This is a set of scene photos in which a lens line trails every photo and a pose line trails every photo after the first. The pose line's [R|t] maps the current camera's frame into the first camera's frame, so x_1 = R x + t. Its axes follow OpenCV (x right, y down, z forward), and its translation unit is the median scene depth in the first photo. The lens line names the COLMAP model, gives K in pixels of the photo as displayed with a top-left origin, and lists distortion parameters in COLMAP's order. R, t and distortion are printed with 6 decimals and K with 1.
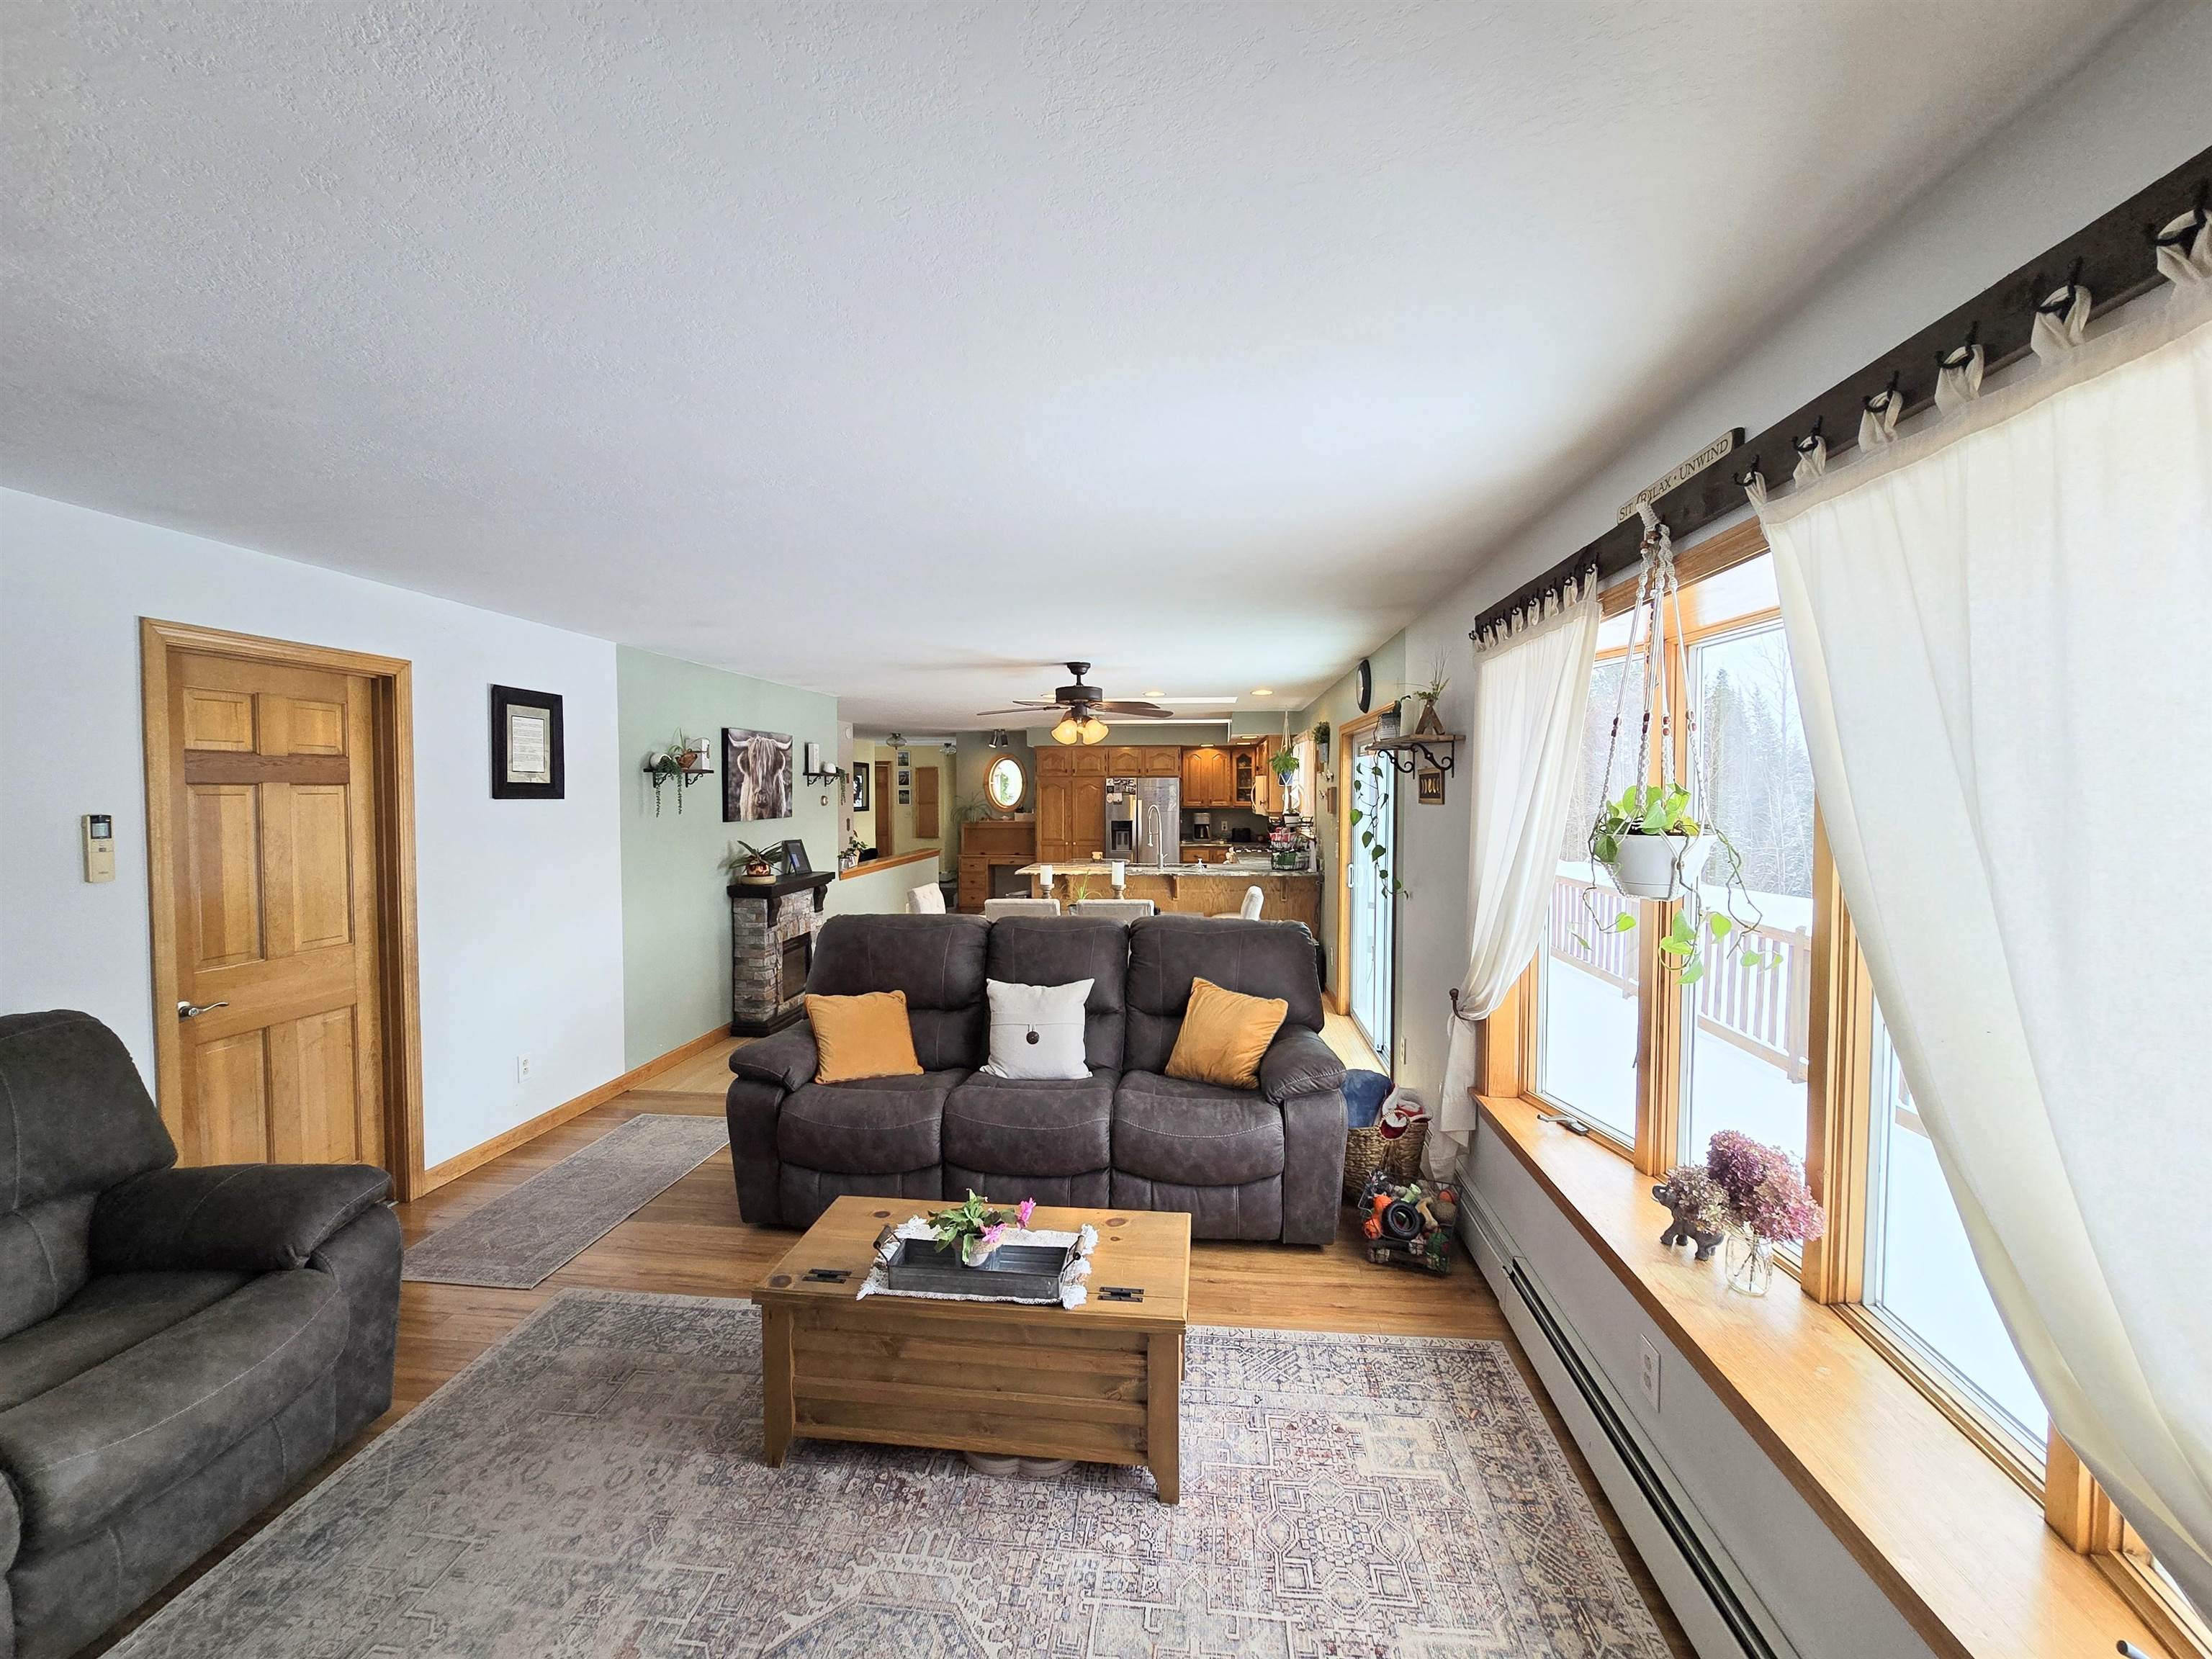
lens RADIAL K [[907.3, 0, 1105.7], [0, 907.3, 825.7], [0, 0, 1]] dist [-0.006258, 0.002419]
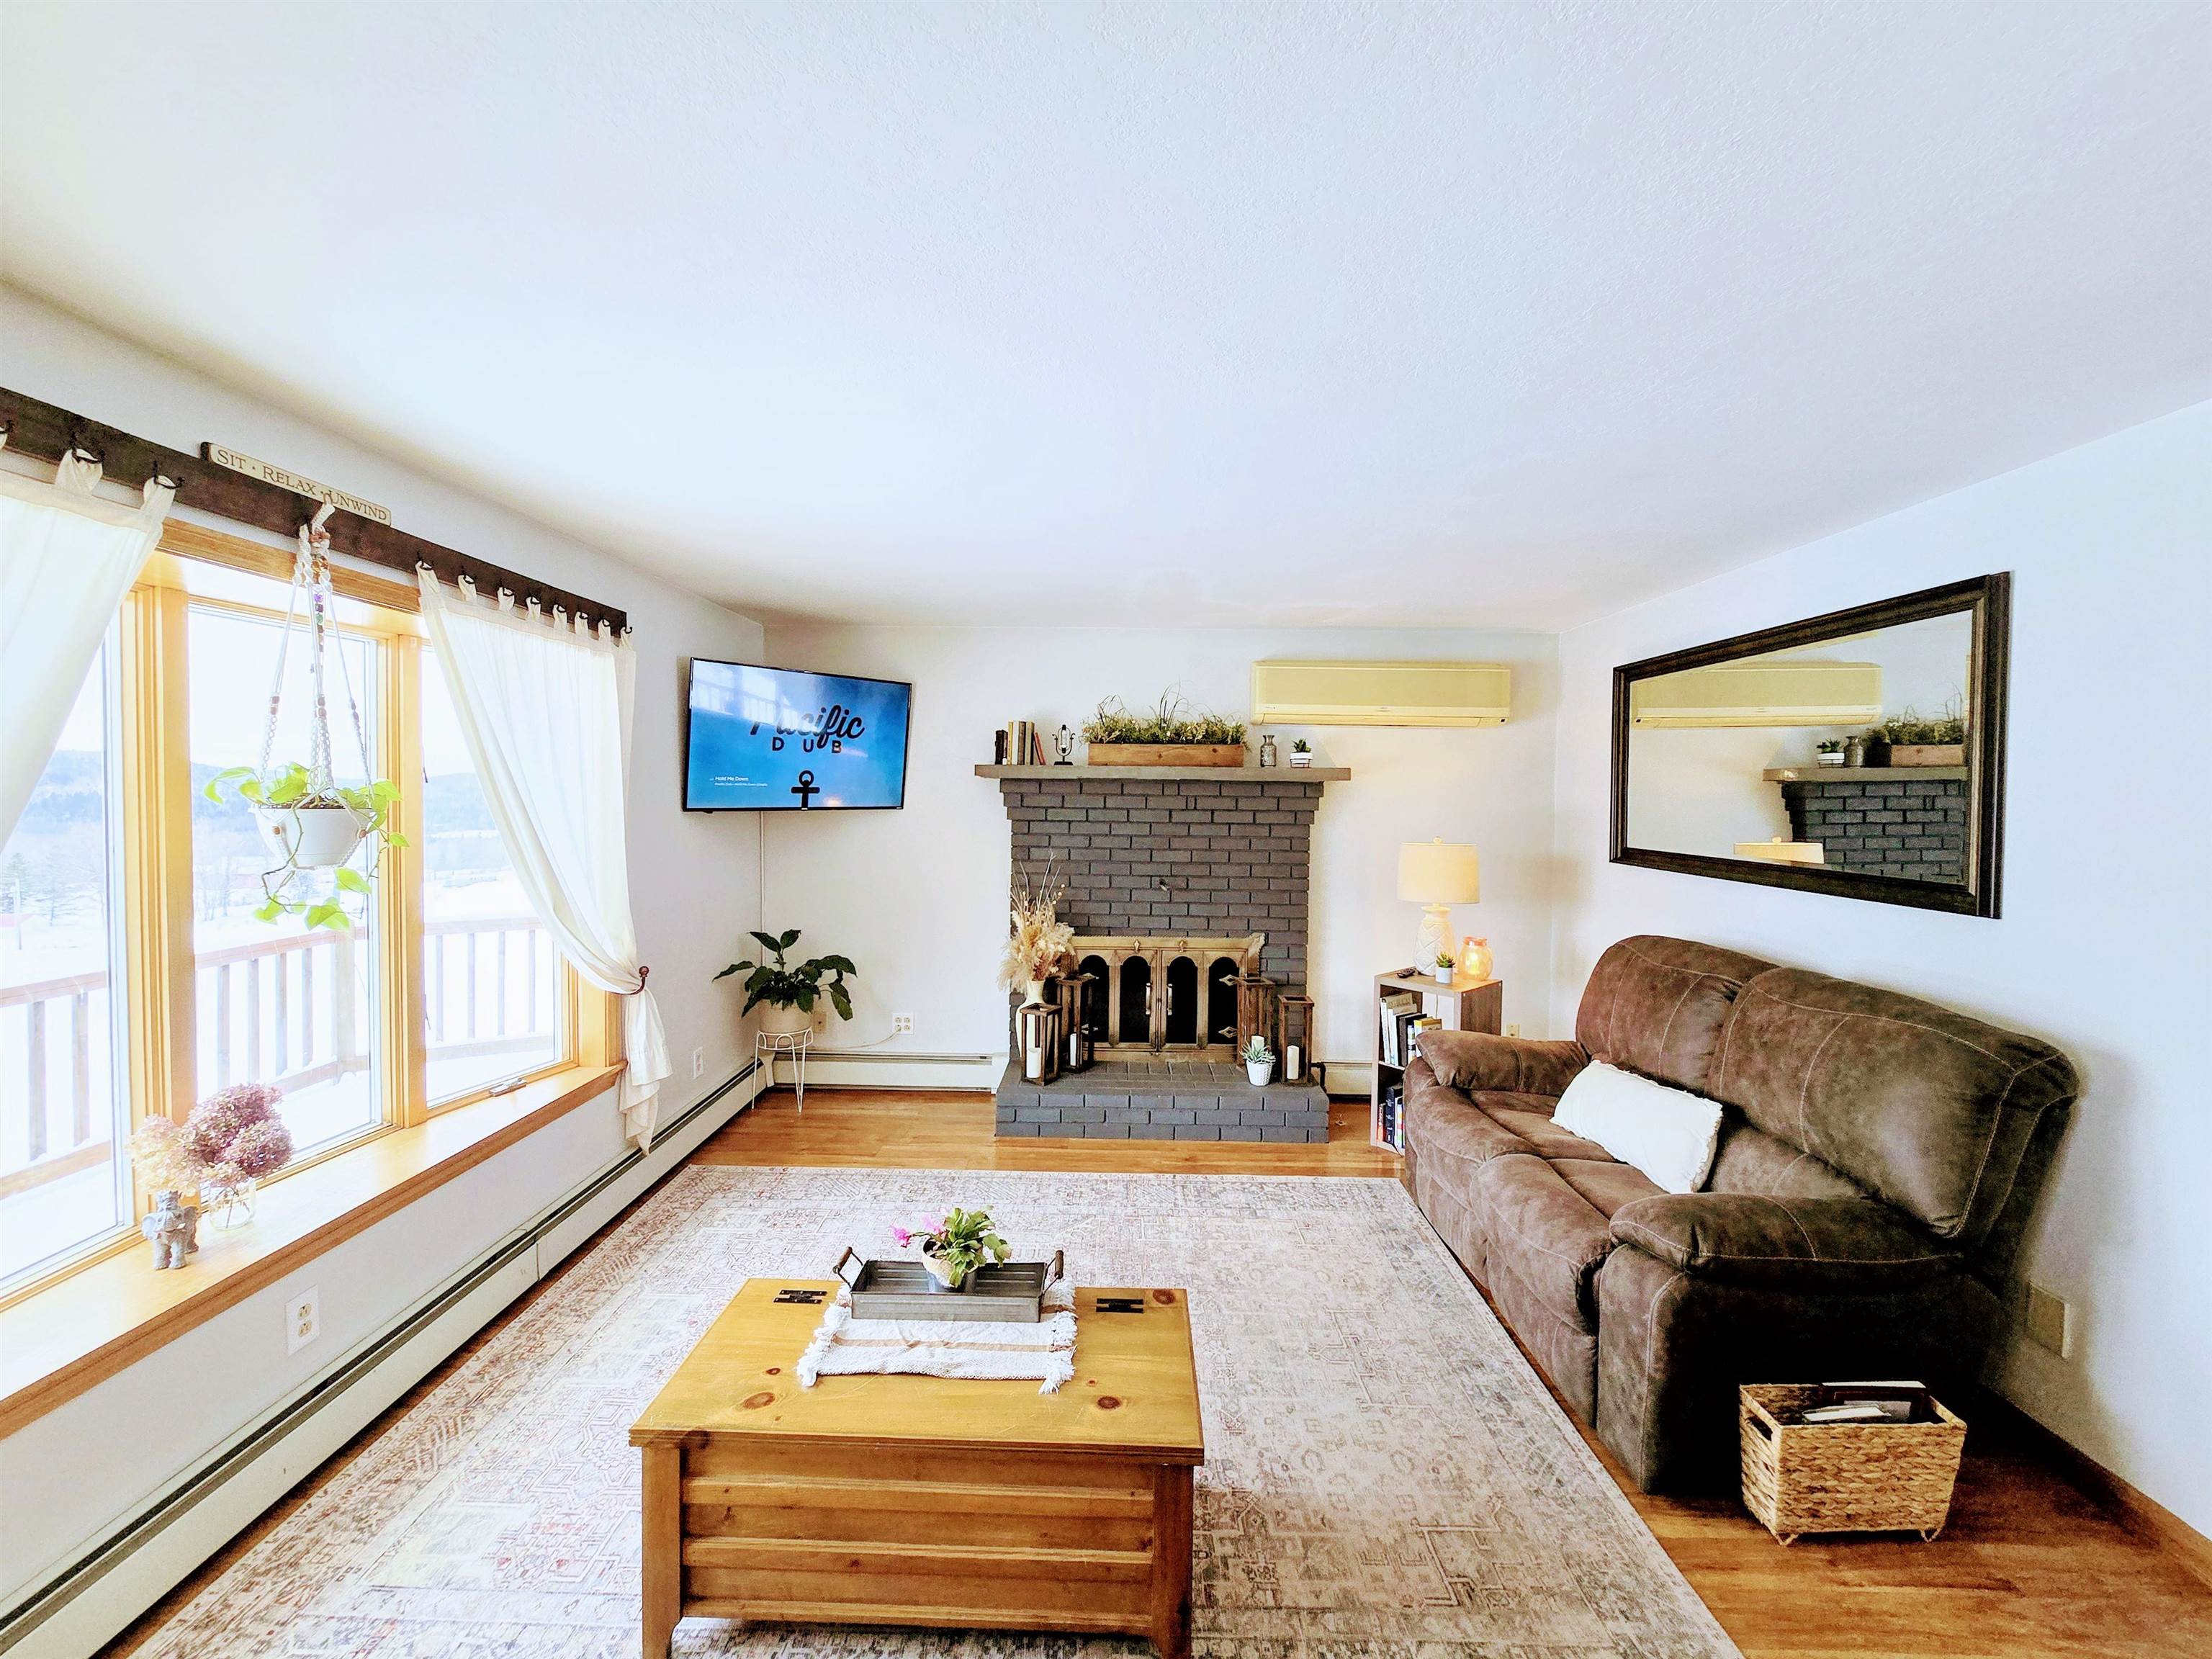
lens RADIAL K [[907.3, 0, 1104.5], [0, 907.3, 822.6], [0, 0, 1]] dist [-0.006258, 0.002419]
pose [[-0.995940, -0.007041, -0.089741, -0.104308], [-0.013697, 0.997181, 0.073774, -0.028749], [0.088969, 0.074703, -0.993229, 0.945928]]
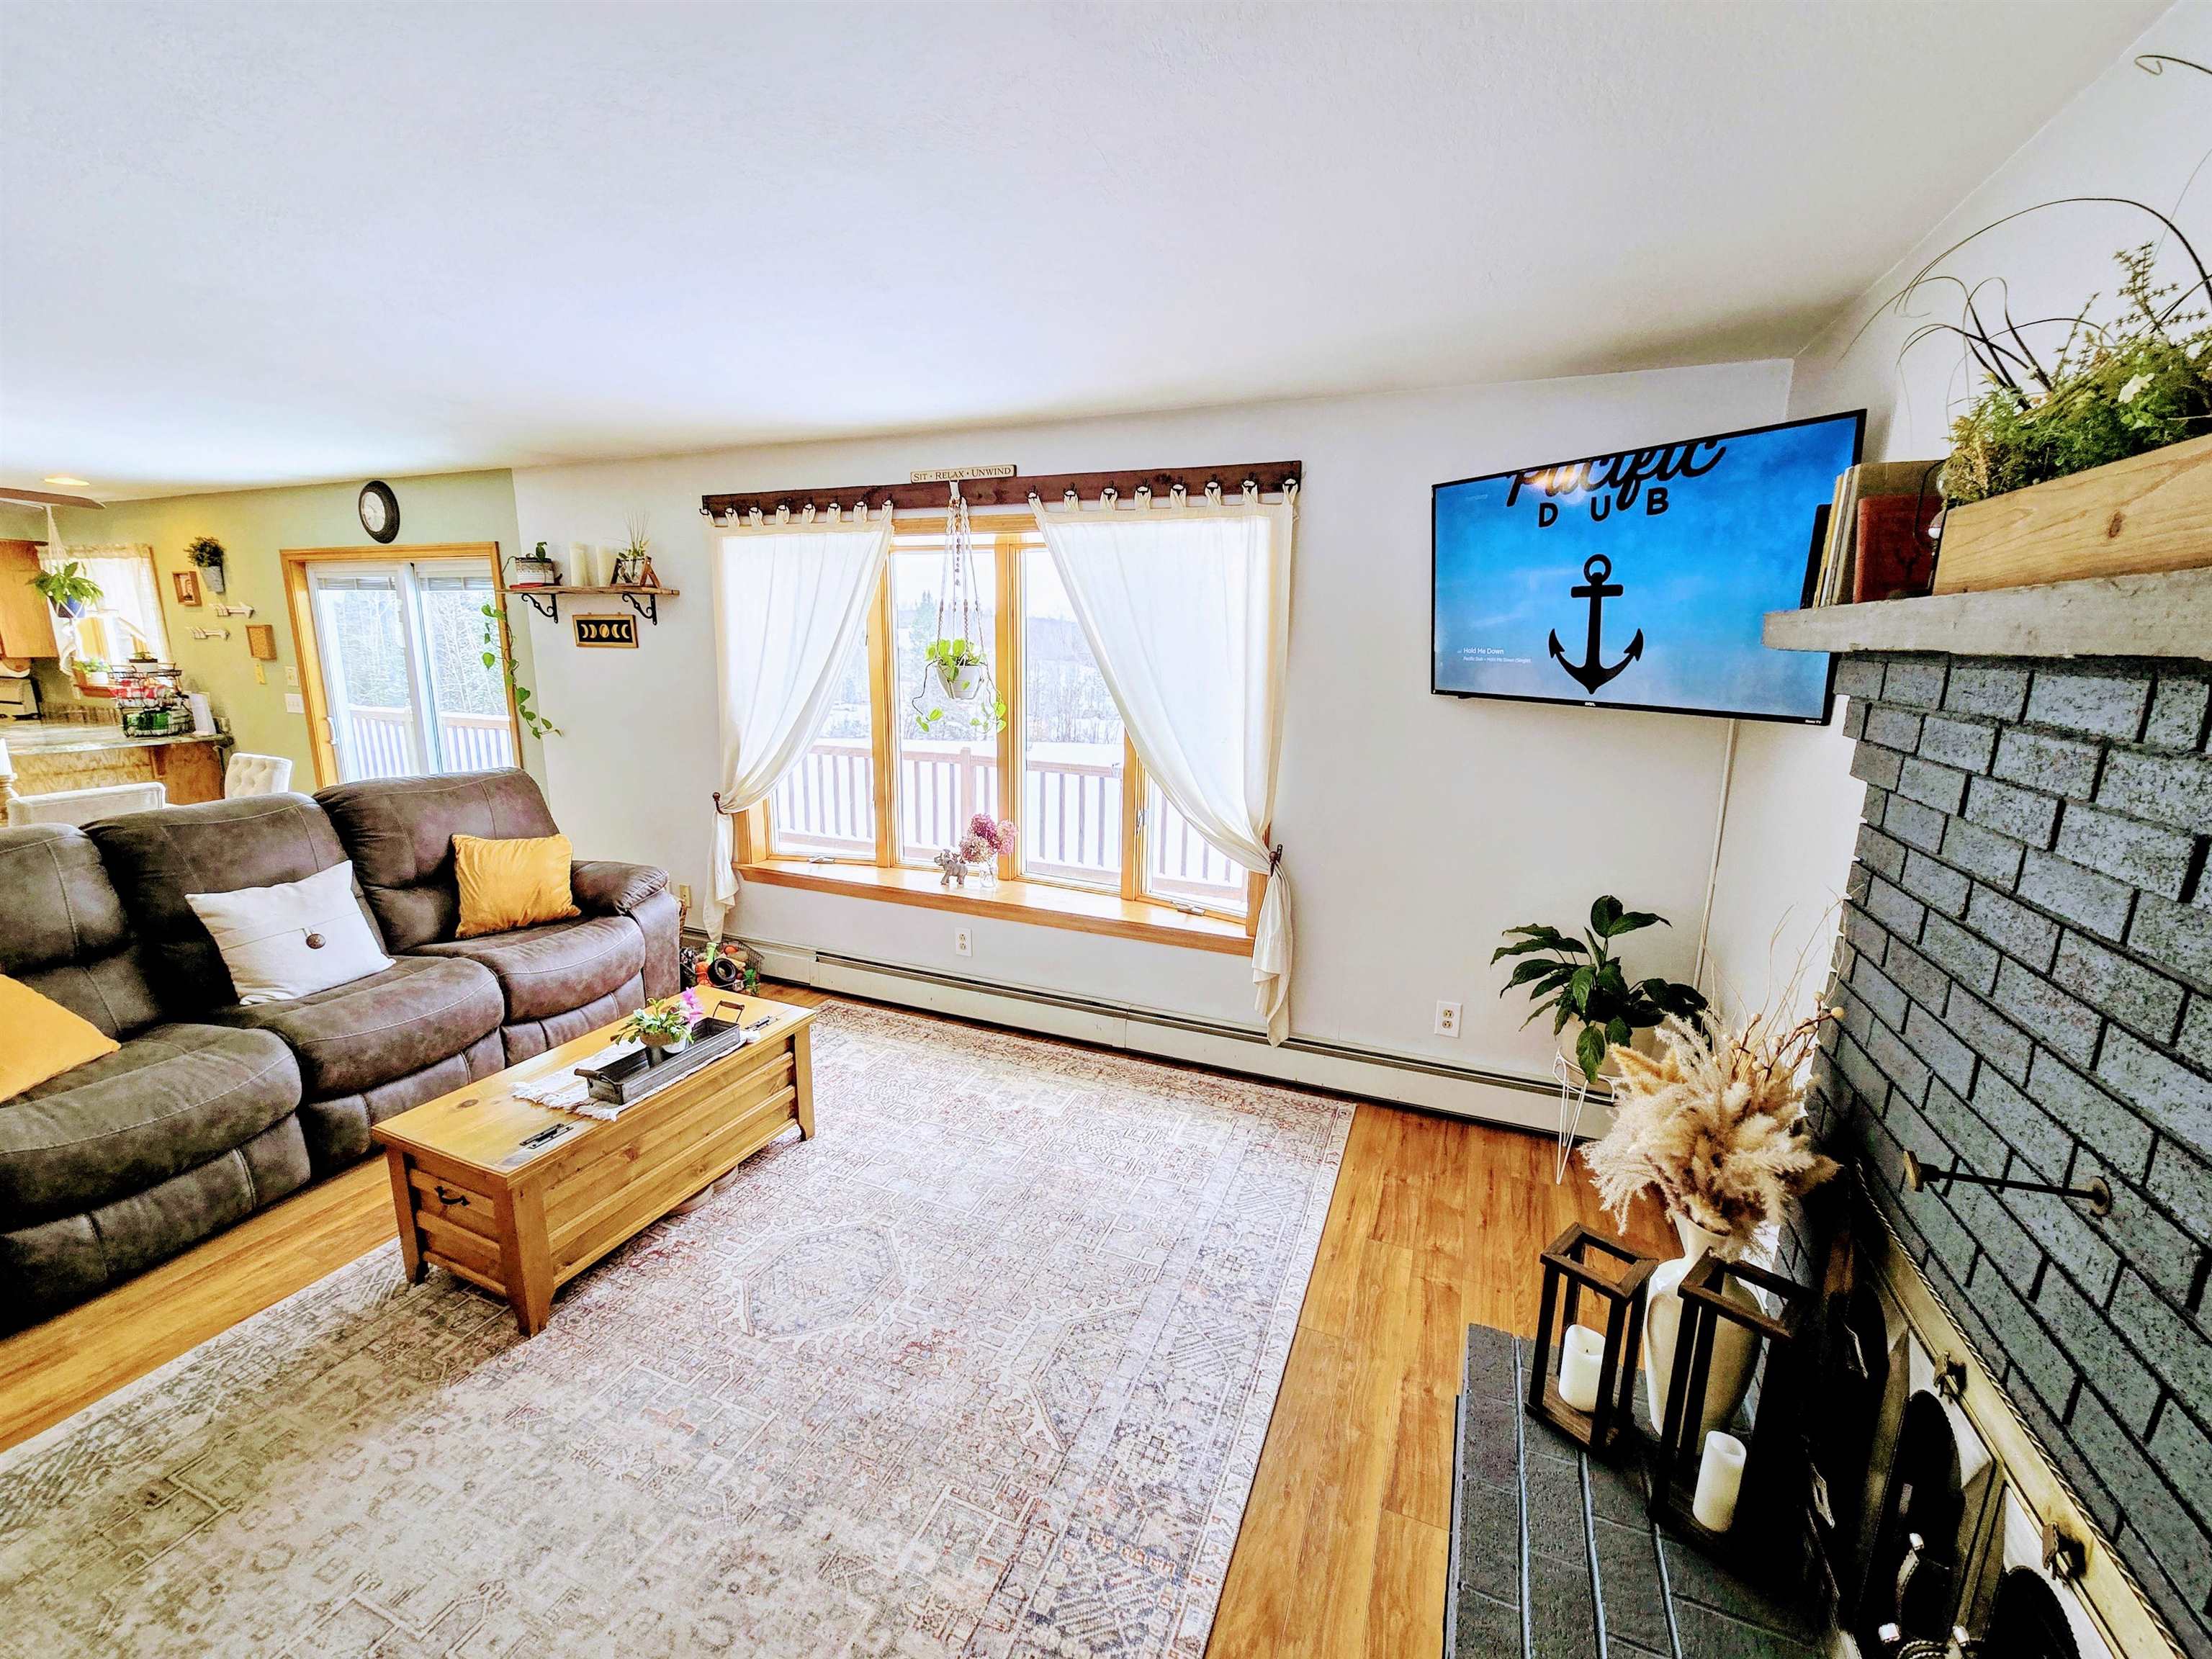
lens RADIAL K [[907.3, 0, 1104.1], [0, 907.3, 828.4], [0, 0, 1]] dist [-0.006258, 0.002419]
pose [[0.286303, -0.195879, 0.937903, -0.507134], [0.022820, 0.979996, 0.197704, -0.009959], [-0.957867, -0.035201, 0.285046, 0.068237]]
